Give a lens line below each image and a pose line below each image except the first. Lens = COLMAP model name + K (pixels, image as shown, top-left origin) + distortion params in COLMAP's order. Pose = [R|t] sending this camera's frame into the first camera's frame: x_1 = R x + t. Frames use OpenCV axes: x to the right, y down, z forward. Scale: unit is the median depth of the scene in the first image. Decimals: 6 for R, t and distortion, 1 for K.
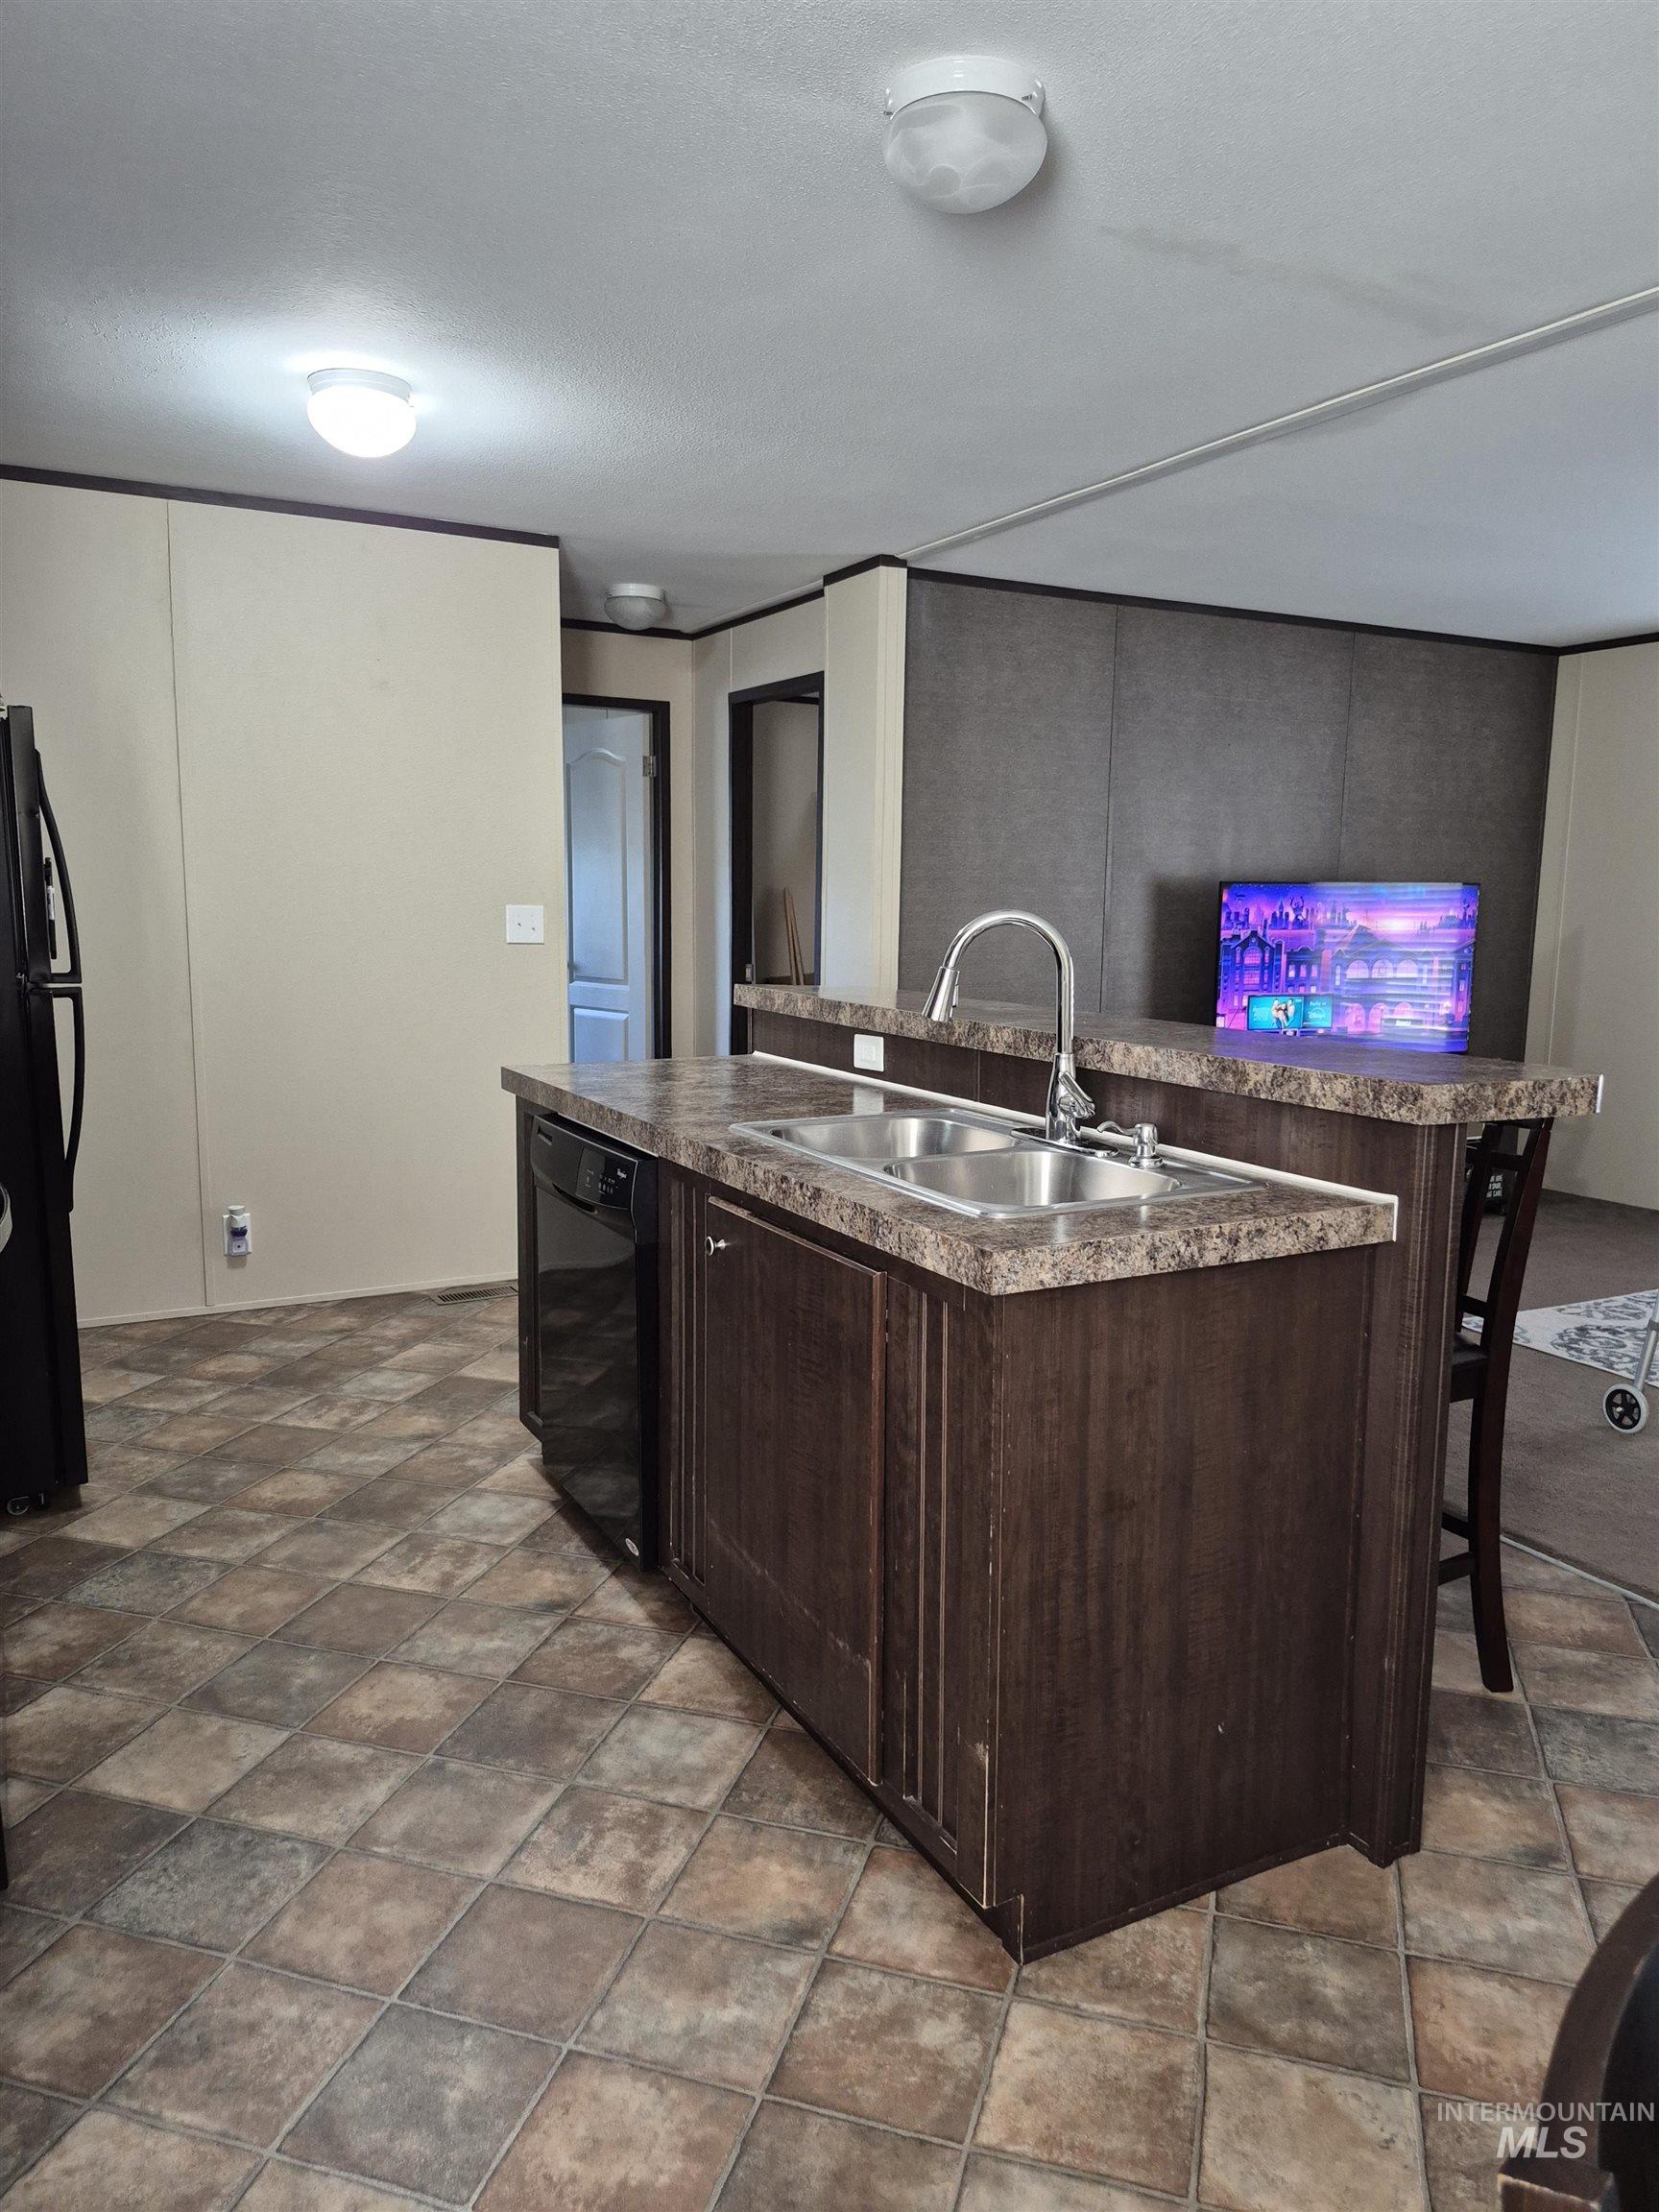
lens RADIAL K [[1556.2, 0, 819.9], [0, 1556.2, 1108.8], [0, 0, 1]] dist [0.131035, -0.186380]
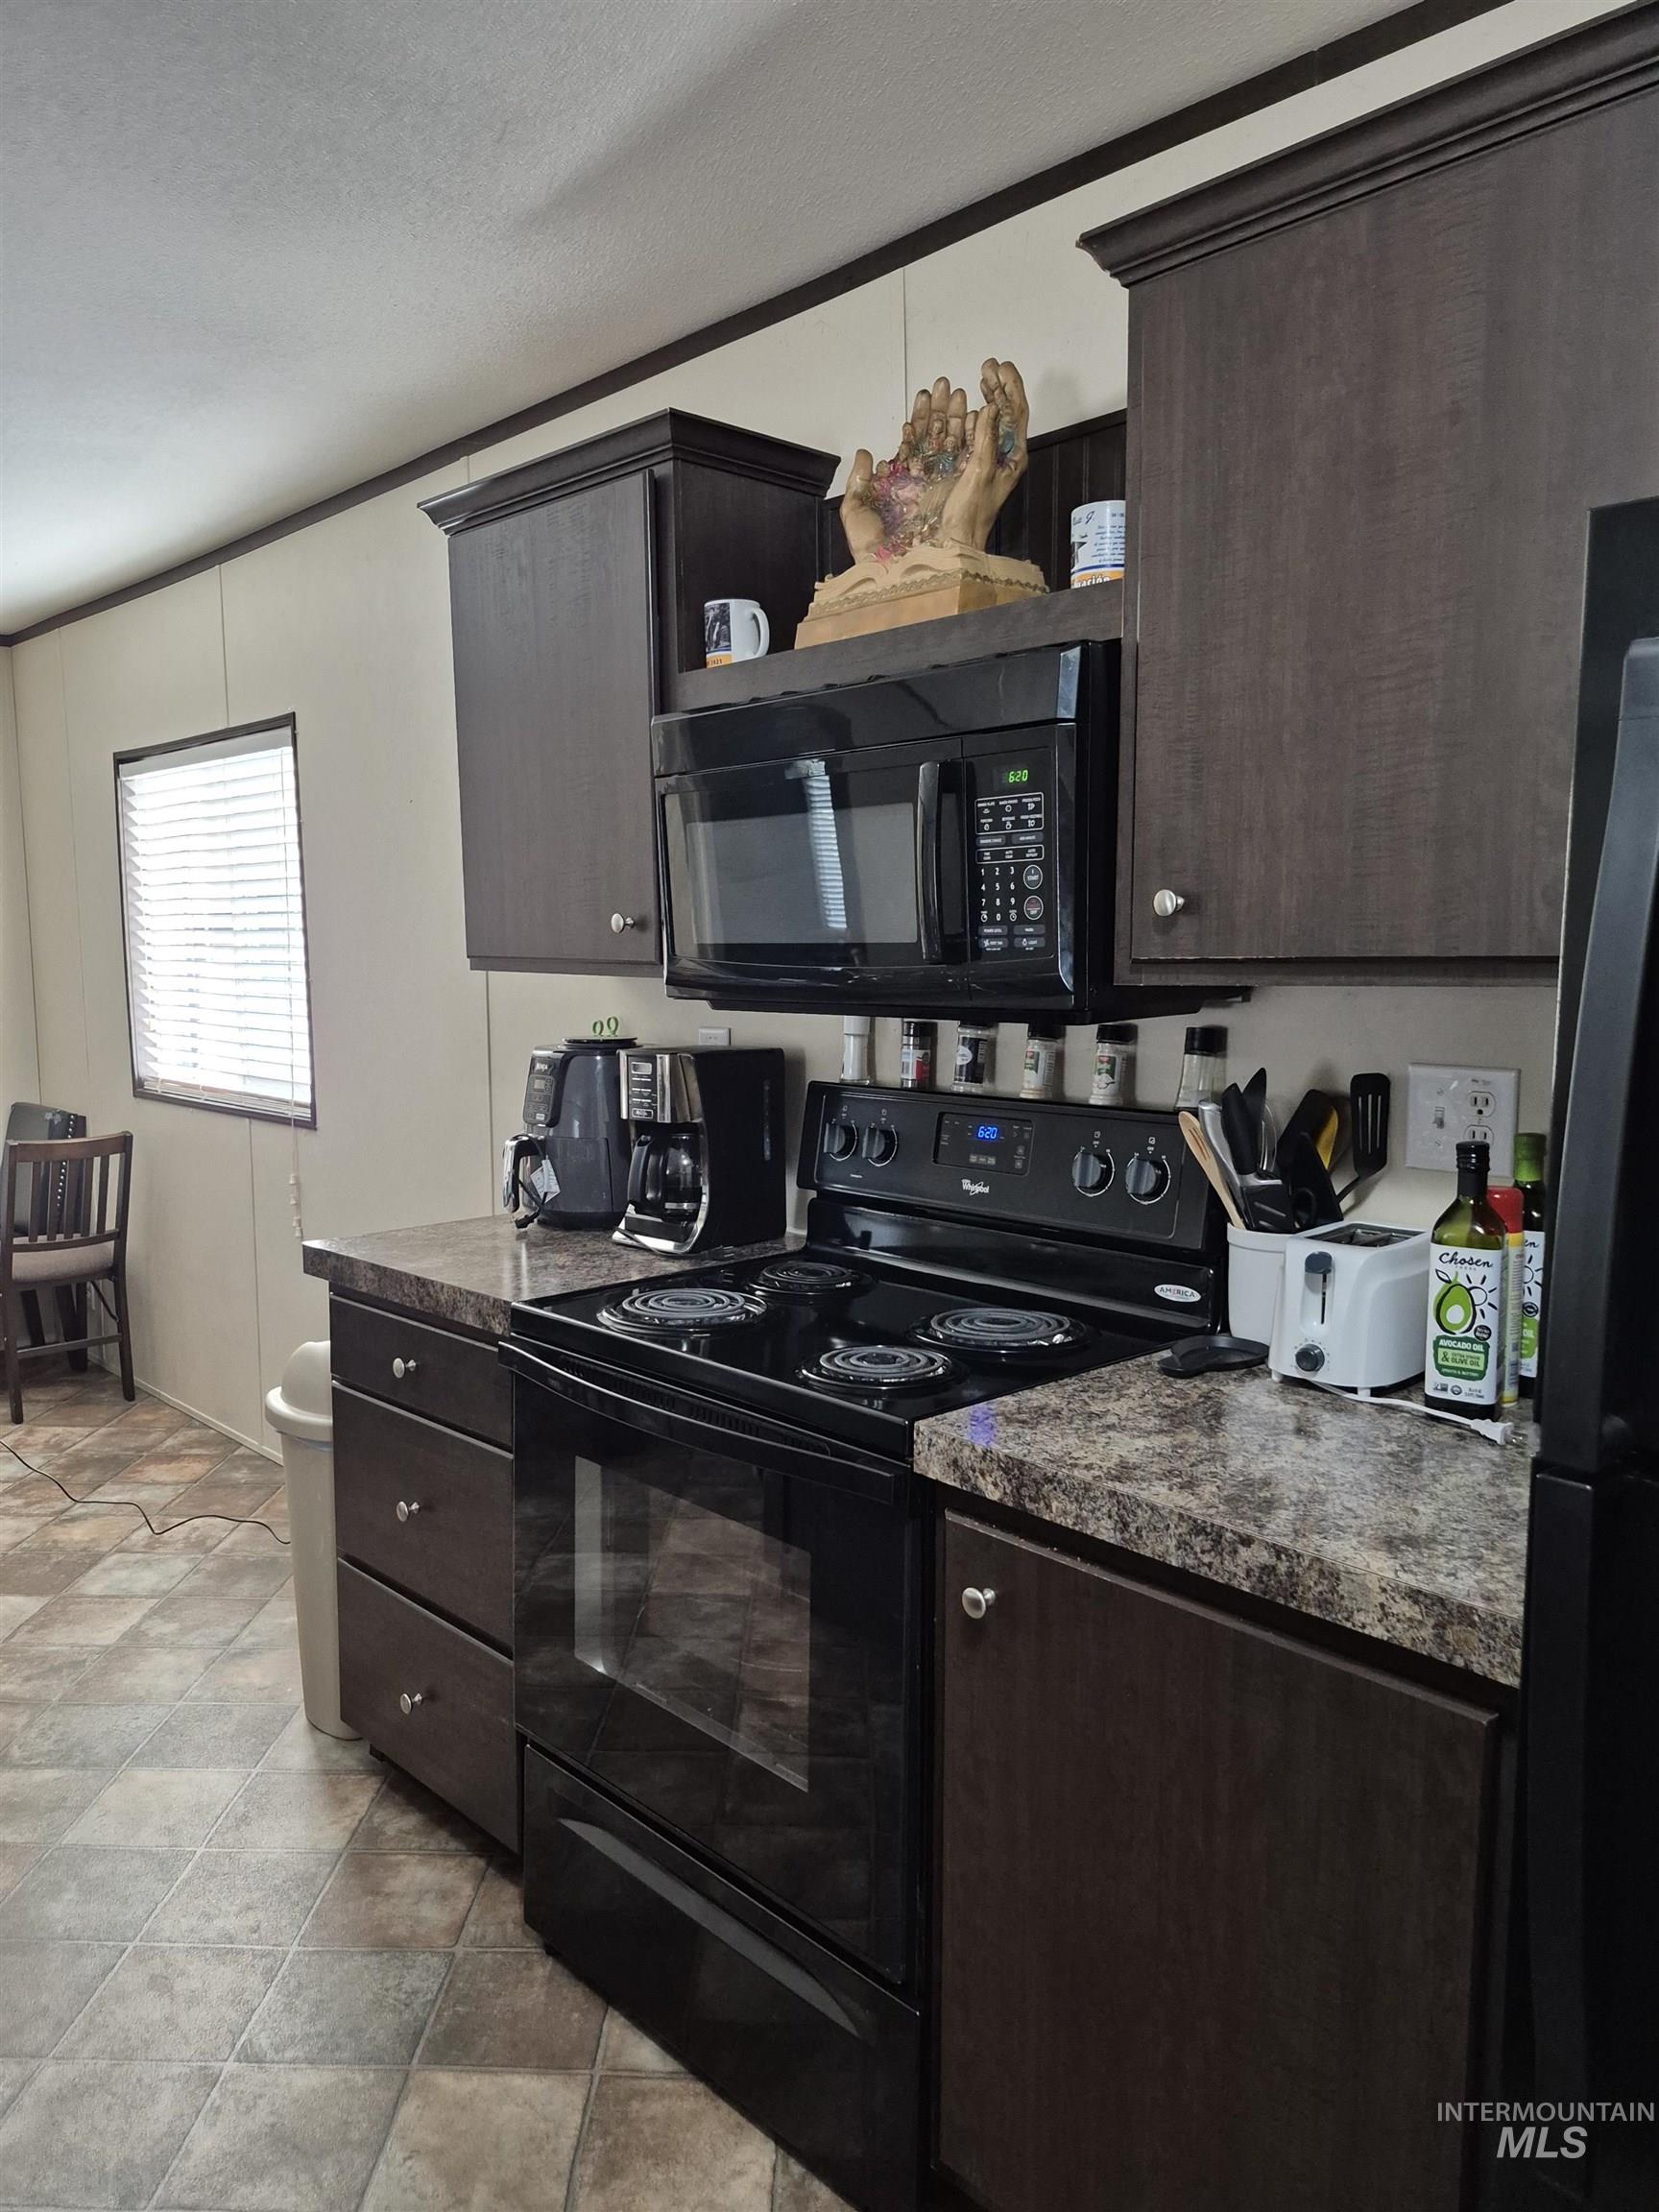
lens RADIAL K [[1556.2, 0, 819.9], [0, 1556.2, 1108.8], [0, 0, 1]] dist [0.131035, -0.186380]
pose [[-0.963682, 0.017646, -0.266467, -0.389164], [-0.049817, 0.968421, 0.244294, -0.281869], [0.262363, 0.248696, -0.932371, 1.753876]]
